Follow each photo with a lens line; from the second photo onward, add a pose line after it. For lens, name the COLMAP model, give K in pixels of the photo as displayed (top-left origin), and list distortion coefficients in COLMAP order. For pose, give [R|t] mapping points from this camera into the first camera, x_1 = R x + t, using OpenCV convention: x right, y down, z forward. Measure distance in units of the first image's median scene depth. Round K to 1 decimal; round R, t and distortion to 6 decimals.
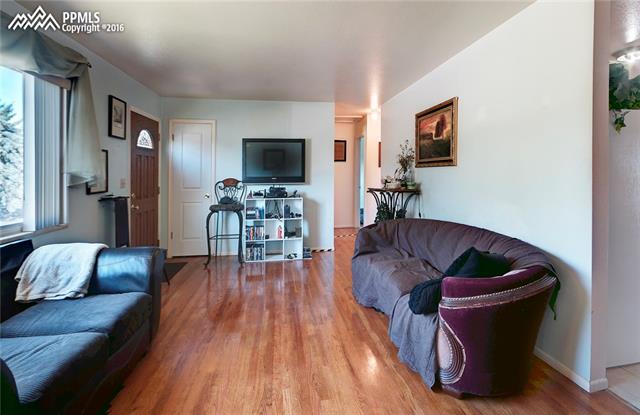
lens RADIAL K [[288.7, 0, 322.2], [0, 288.7, 176.4], [0, 0, 1]] dist [-0.000538, -0.000386]
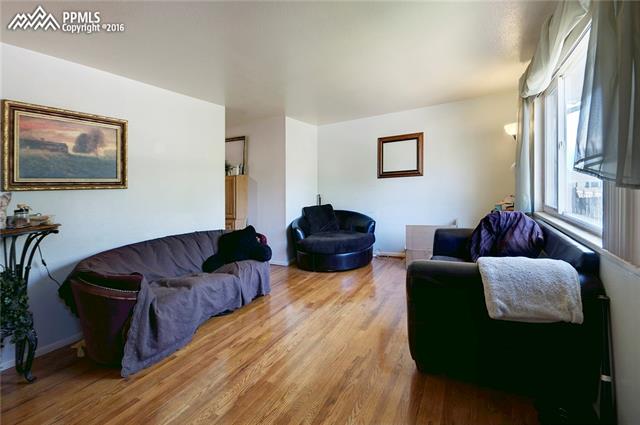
lens RADIAL K [[286.8, 0, 320.0], [0, 286.8, 212.5], [0, 0, 1]] dist [0.000224, 0.000048]
pose [[-0.794237, 0.021248, 0.607237, -0.559803], [0.084782, 0.993487, 0.076129, 0.024818], [-0.601664, 0.111947, -0.790865, 1.132810]]
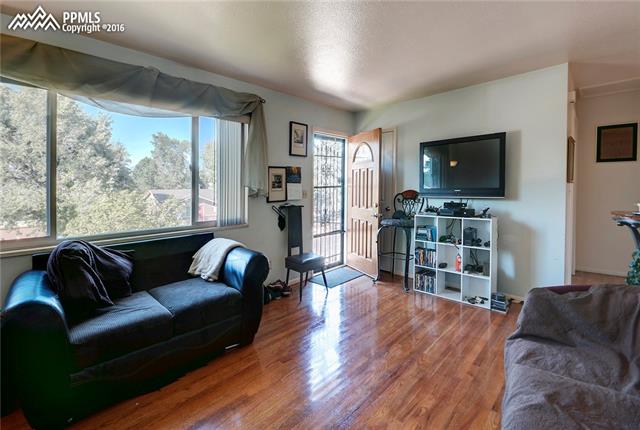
lens RADIAL K [[288.1, 0, 320.9], [0, 288.1, 187.2], [0, 0, 1]] dist [-0.002385, -0.000483]
pose [[0.612170, -0.001922, -0.790724, 0.282878], [0.003664, 0.999993, 0.000406, -0.004245], [0.790718, -0.003146, 0.612173, 0.335034]]
